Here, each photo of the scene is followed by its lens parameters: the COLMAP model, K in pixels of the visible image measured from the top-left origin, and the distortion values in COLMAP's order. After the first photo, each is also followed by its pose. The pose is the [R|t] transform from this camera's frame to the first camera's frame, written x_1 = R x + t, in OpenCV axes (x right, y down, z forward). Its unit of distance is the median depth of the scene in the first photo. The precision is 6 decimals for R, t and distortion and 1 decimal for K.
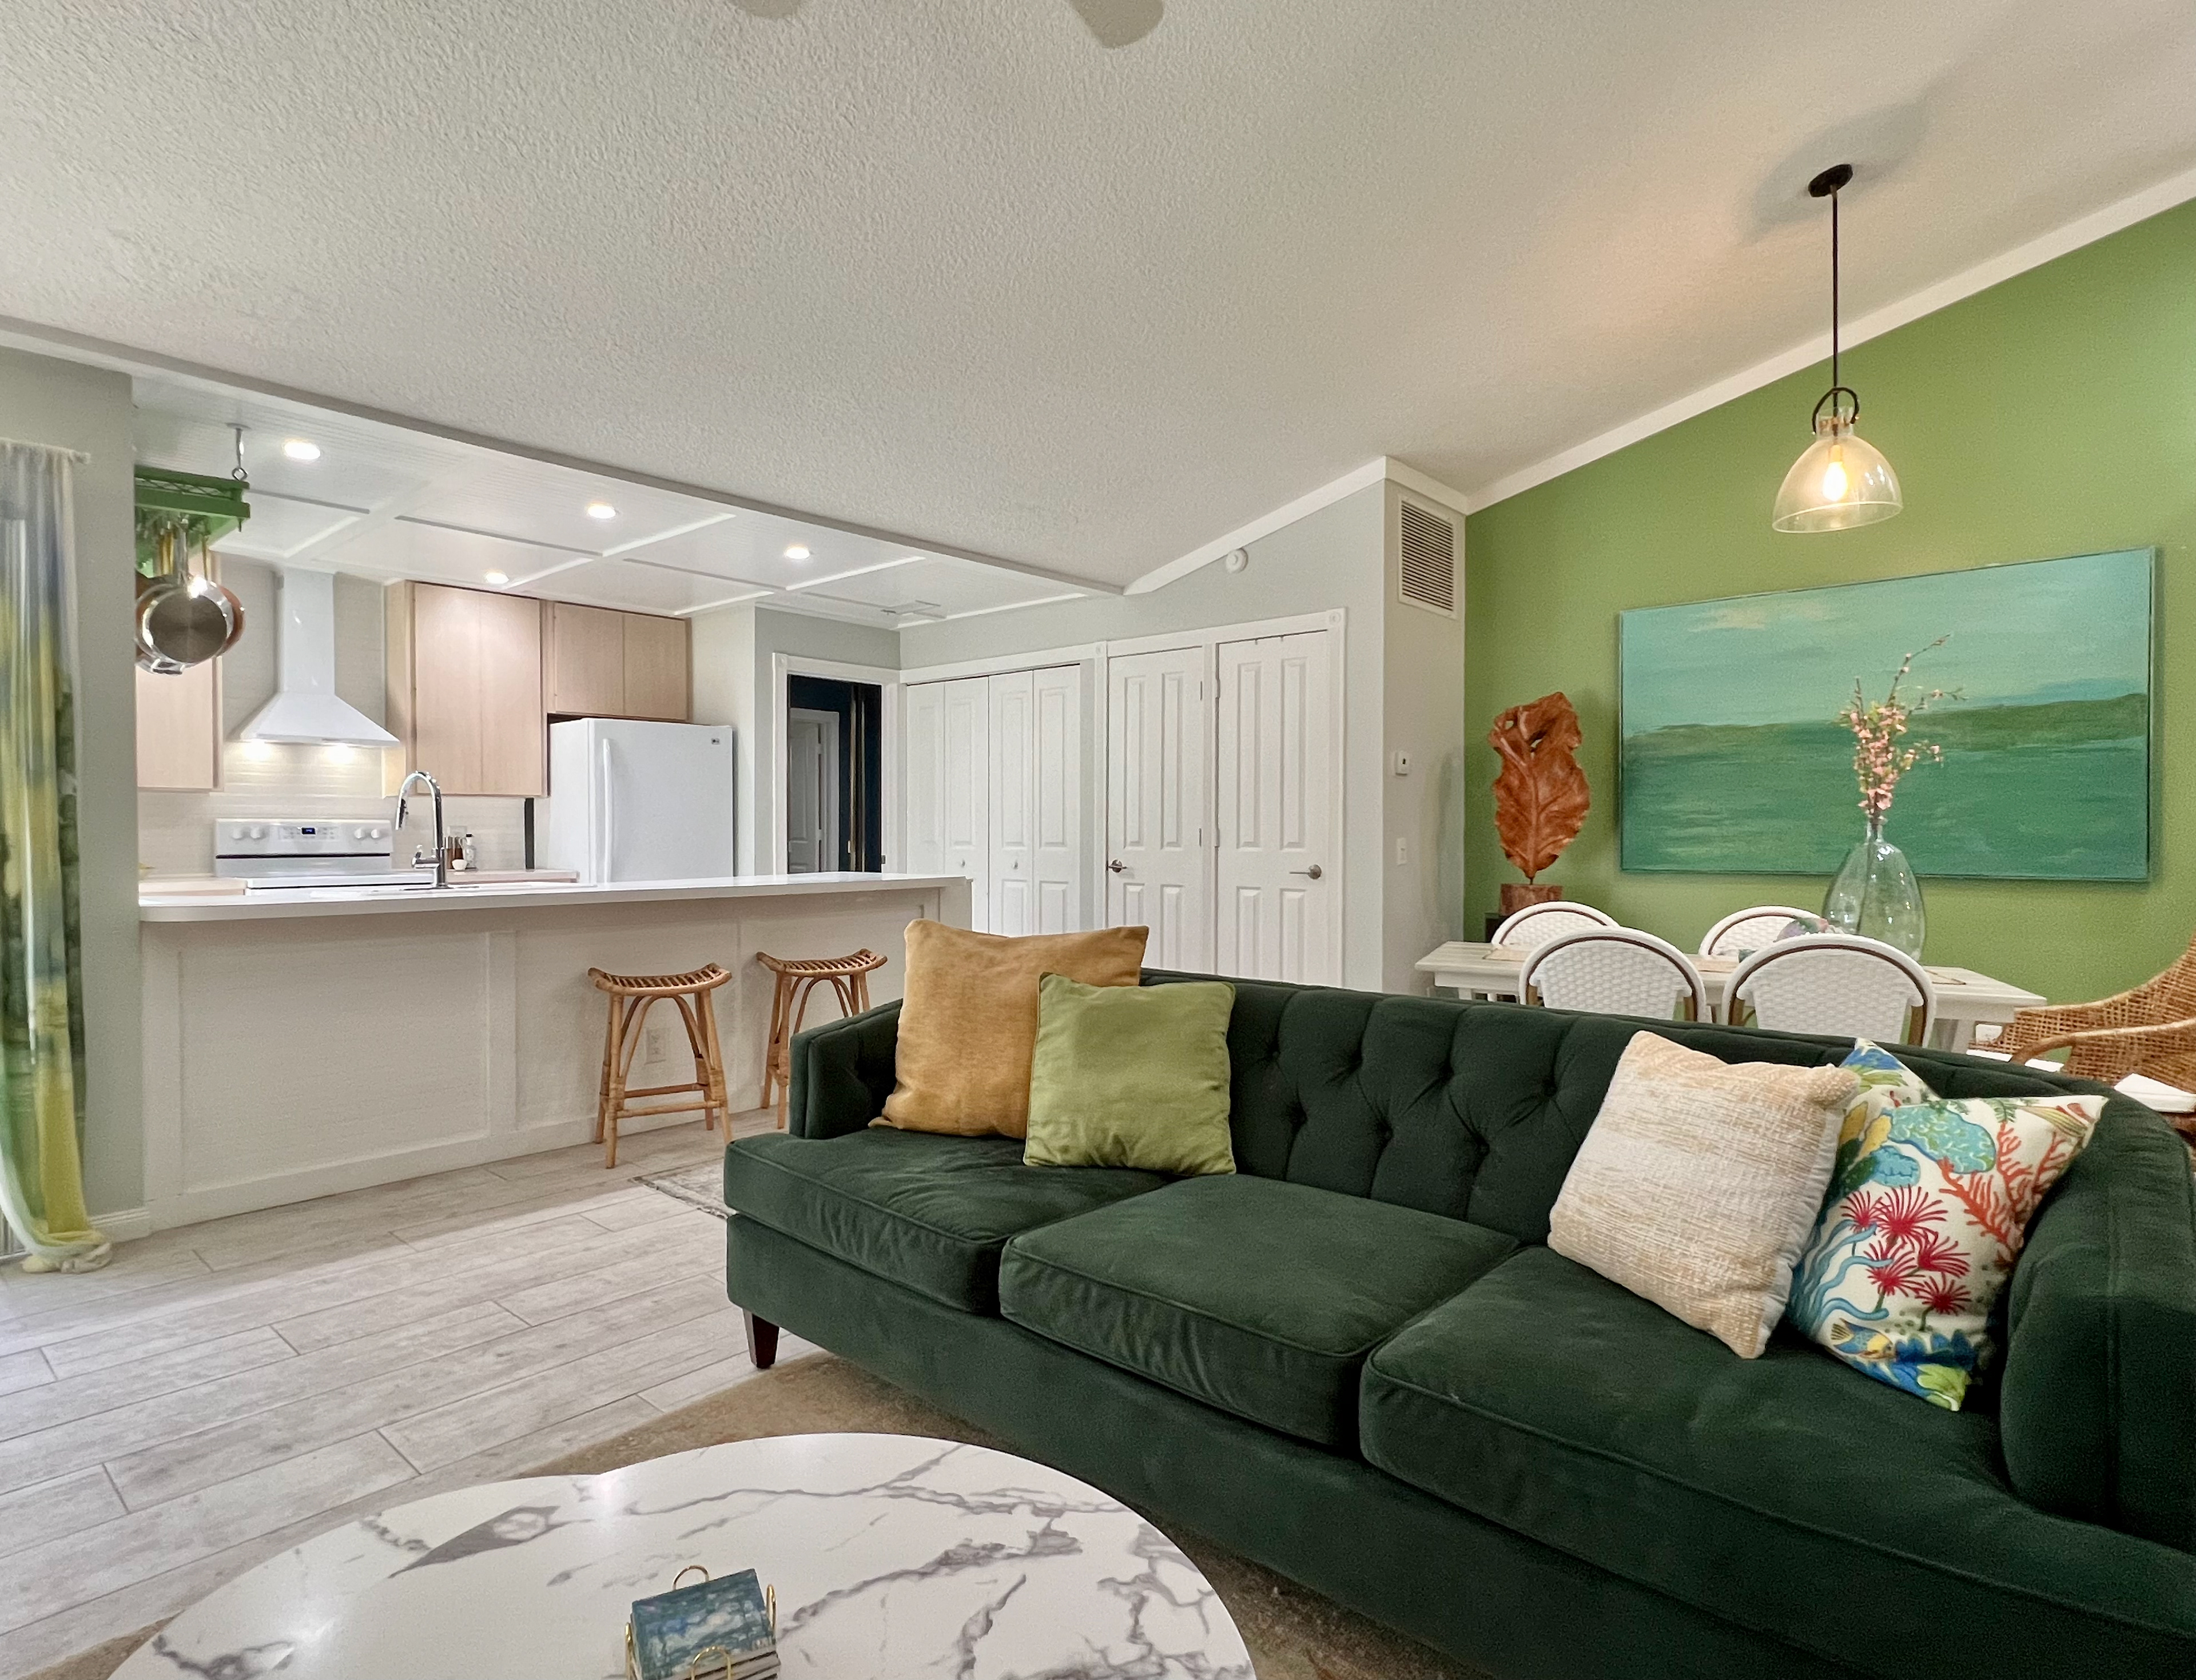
lens RADIAL K [[1153.6, 0, 1098.0], [0, 1153.6, 840.0], [0, 0, 1]] dist [-0.020779, 0.000245]
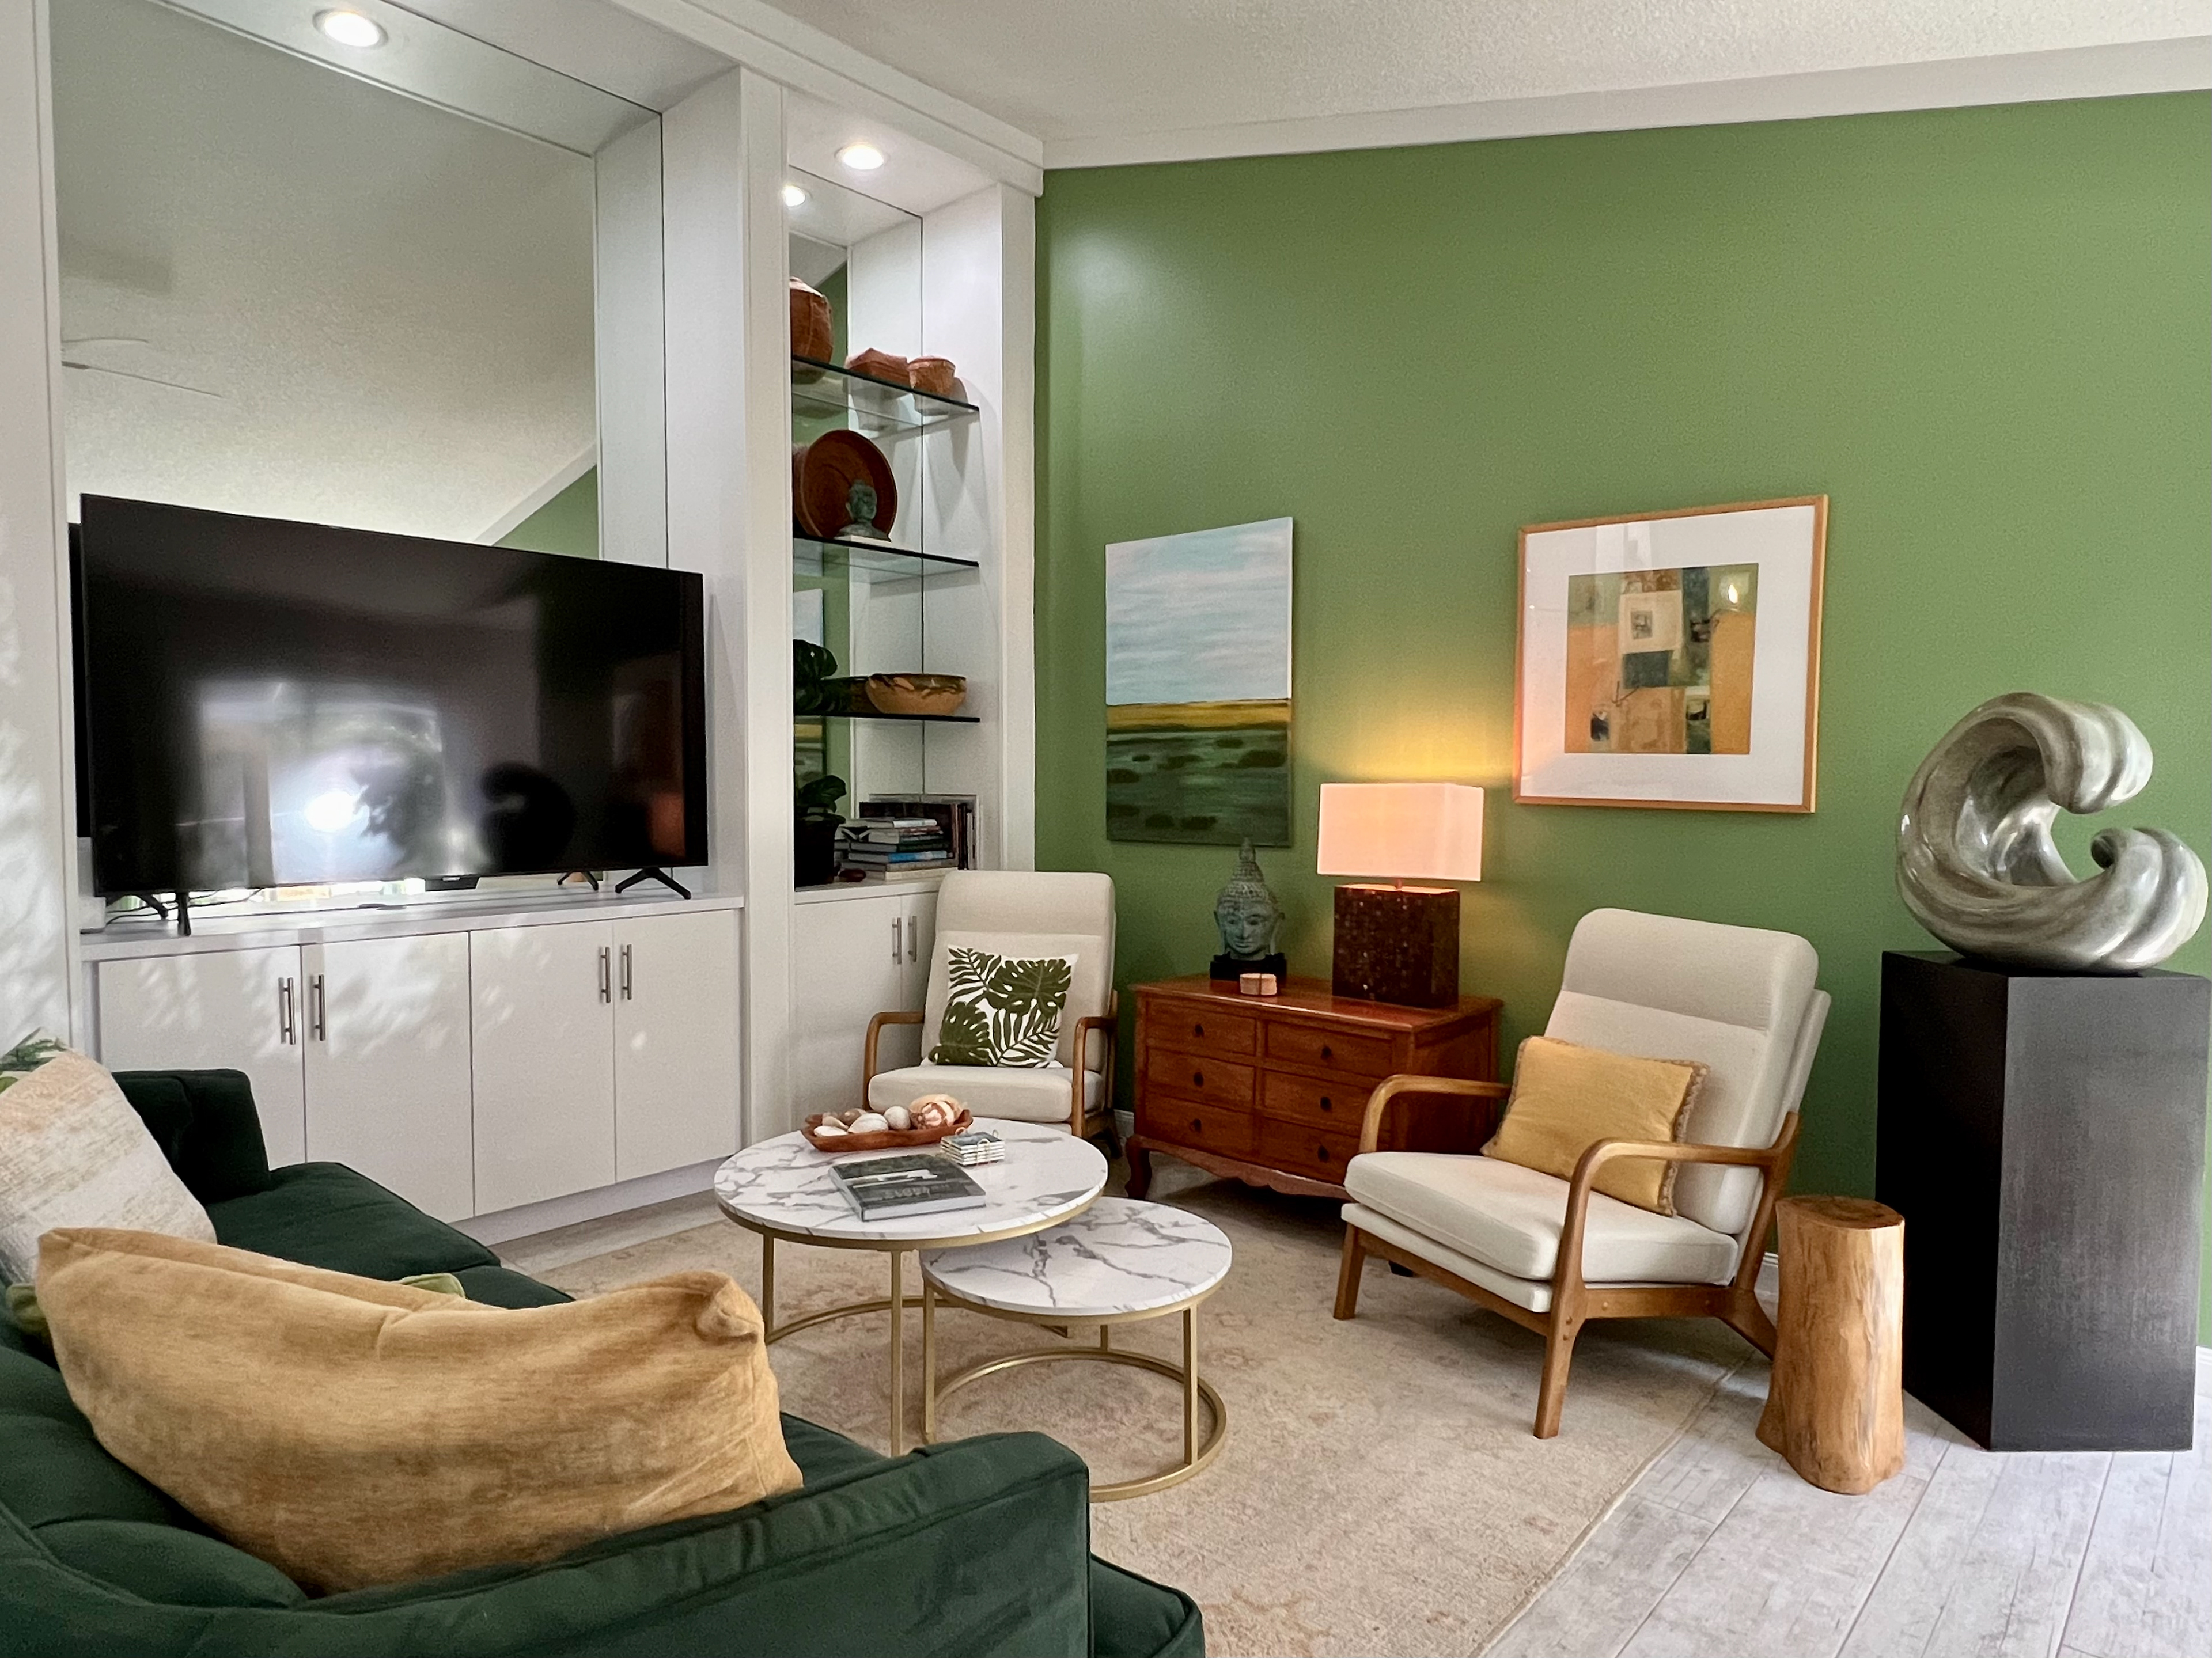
lens RADIAL K [[1313.5, 0, 1106.0], [0, 1313.5, 829.0], [0, 0, 1]] dist [-0.004665, 0.000543]
pose [[-0.999587, -0.008386, 0.027482, -0.172941], [-0.007068, 0.998836, 0.047722, -0.031773], [-0.027850, 0.047508, -0.998483, 0.847722]]
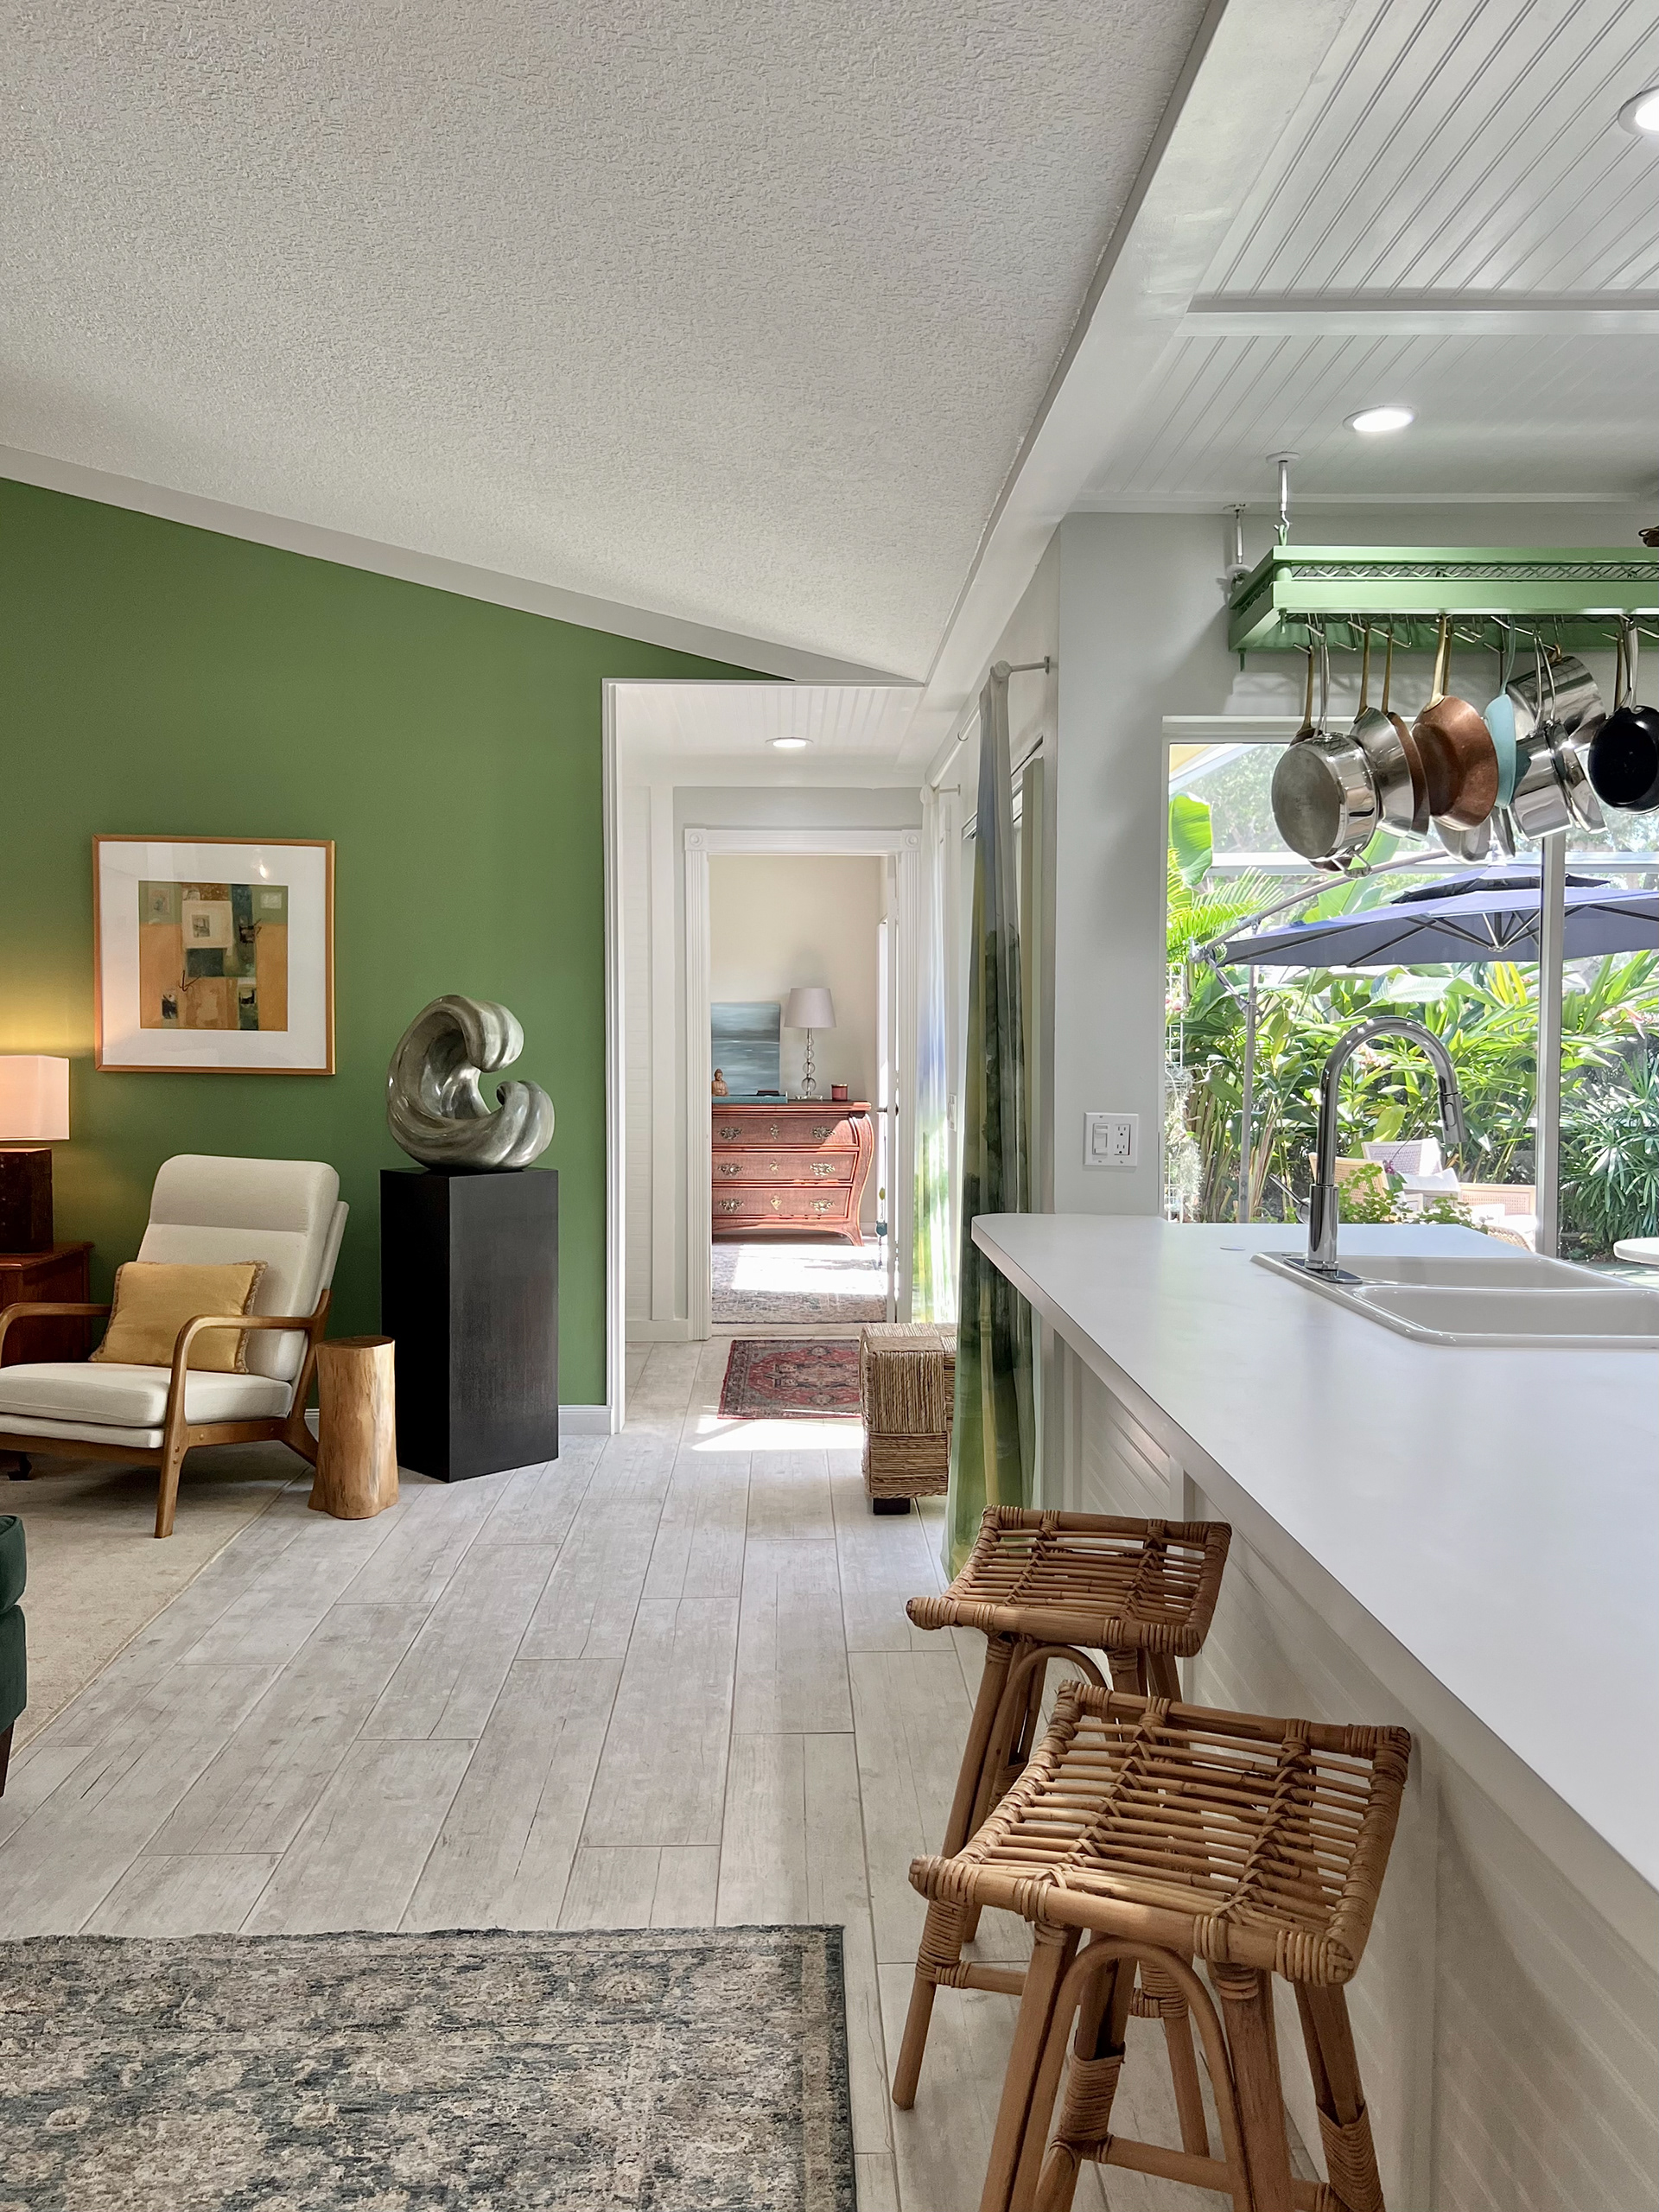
lens RADIAL K [[1731.8, 0, 829.1], [0, 1731.8, 1096.4], [0, 0, 1]] dist [0.054303, -0.042027]
pose [[-0.745380, 0.026282, -0.666121, 0.041957], [-0.007988, 0.998799, 0.048347, -0.057539], [0.666592, 0.041358, -0.744275, 1.317301]]
